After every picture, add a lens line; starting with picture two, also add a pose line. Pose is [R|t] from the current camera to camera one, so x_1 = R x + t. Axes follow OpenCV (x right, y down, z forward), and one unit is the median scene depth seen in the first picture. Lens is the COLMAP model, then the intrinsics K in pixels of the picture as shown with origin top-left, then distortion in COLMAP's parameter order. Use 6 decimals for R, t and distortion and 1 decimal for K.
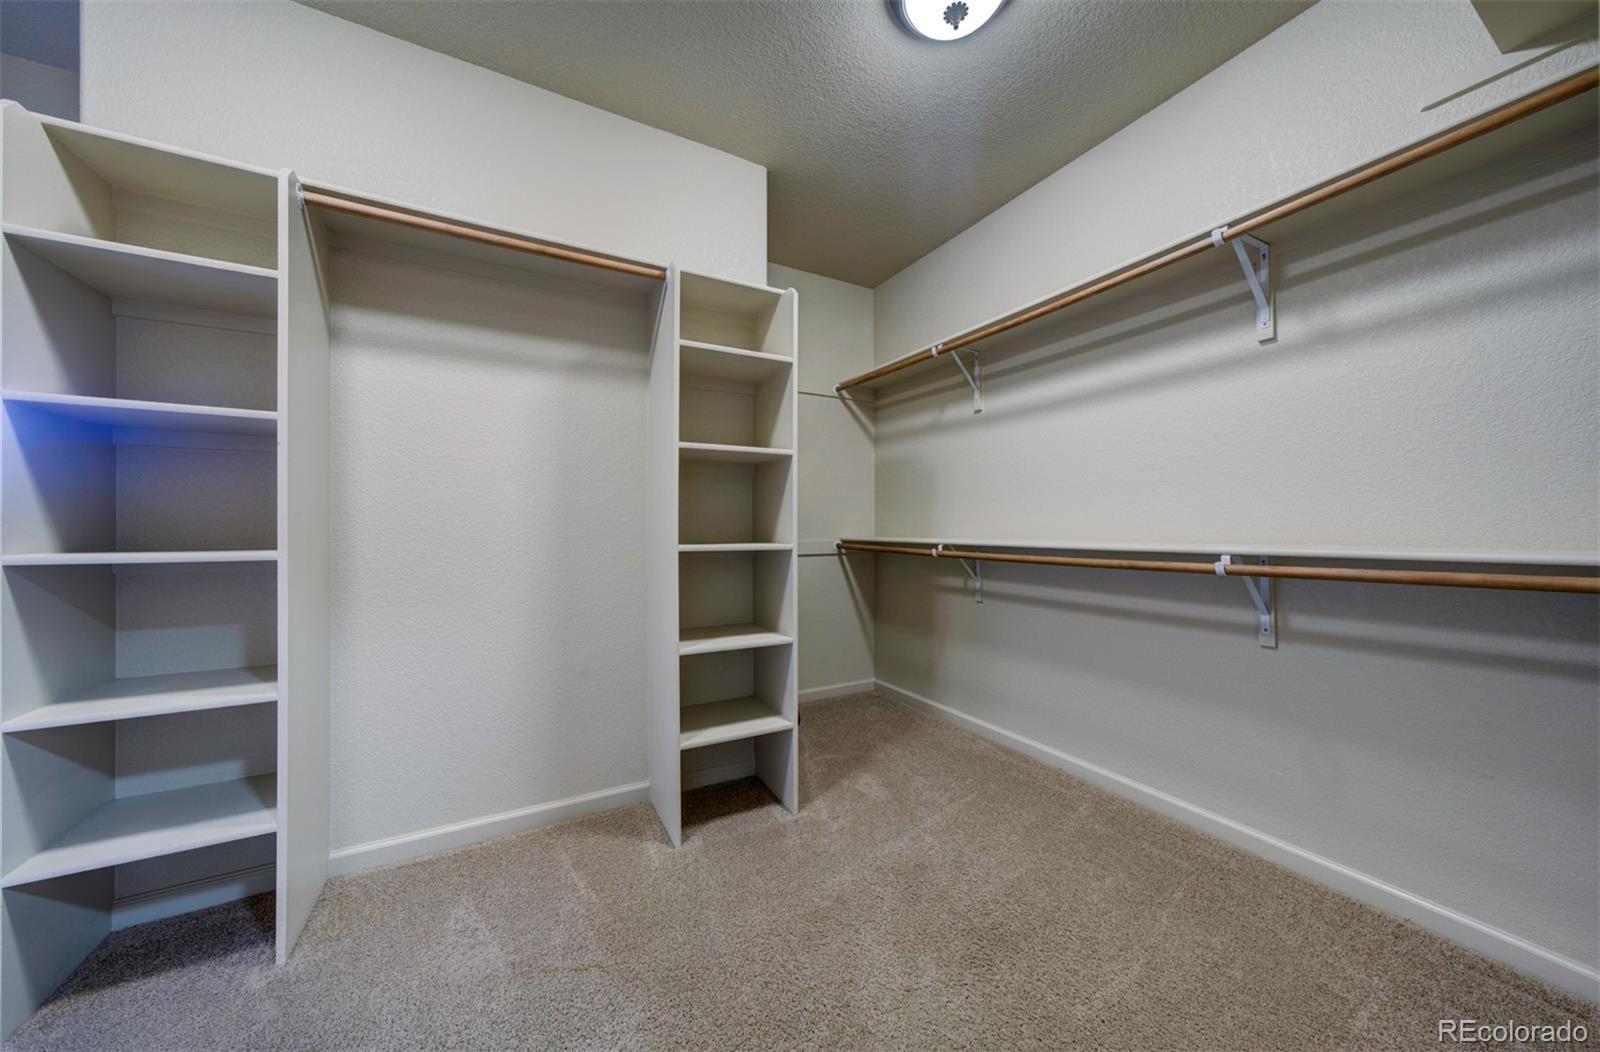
lens RADIAL K [[537.4, 0, 800.0], [0, 537.4, 526.0], [0, 0, 1]] dist [-0.028711, 0.000029]
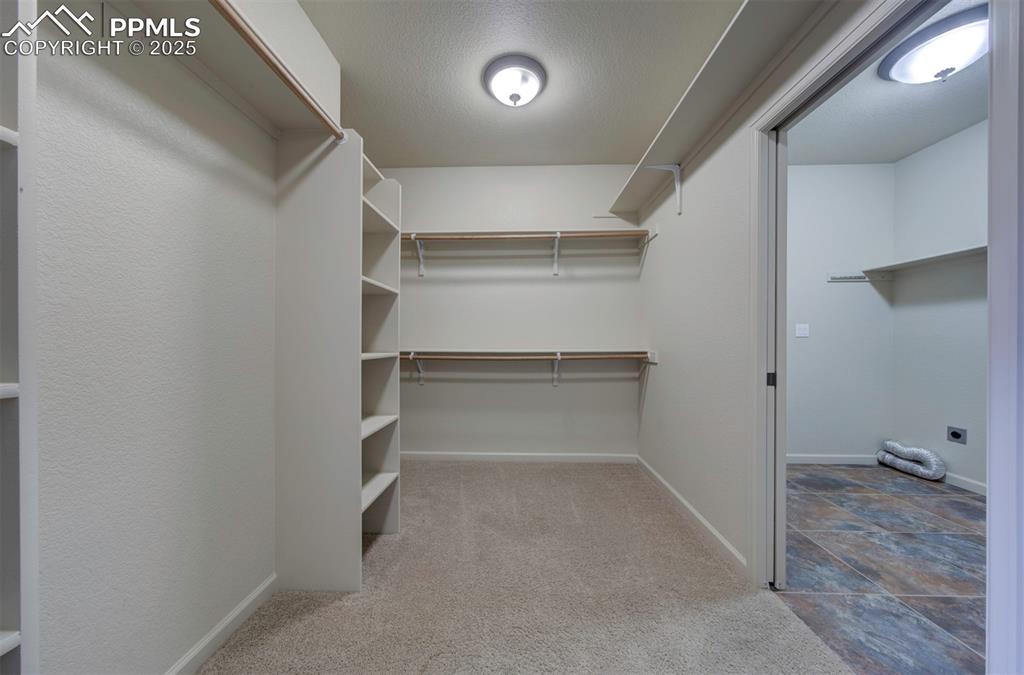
lens RADIAL K [[352.7, 0, 511.8], [0, 352.7, 340.1], [0, 0, 1]] dist [0.005593, 0.000157]
pose [[0.504514, 0.010152, 0.863344, -0.790031], [-0.006564, 0.999947, -0.007922, 0.005499], [-0.863378, -0.001670, 0.504554, 0.250117]]
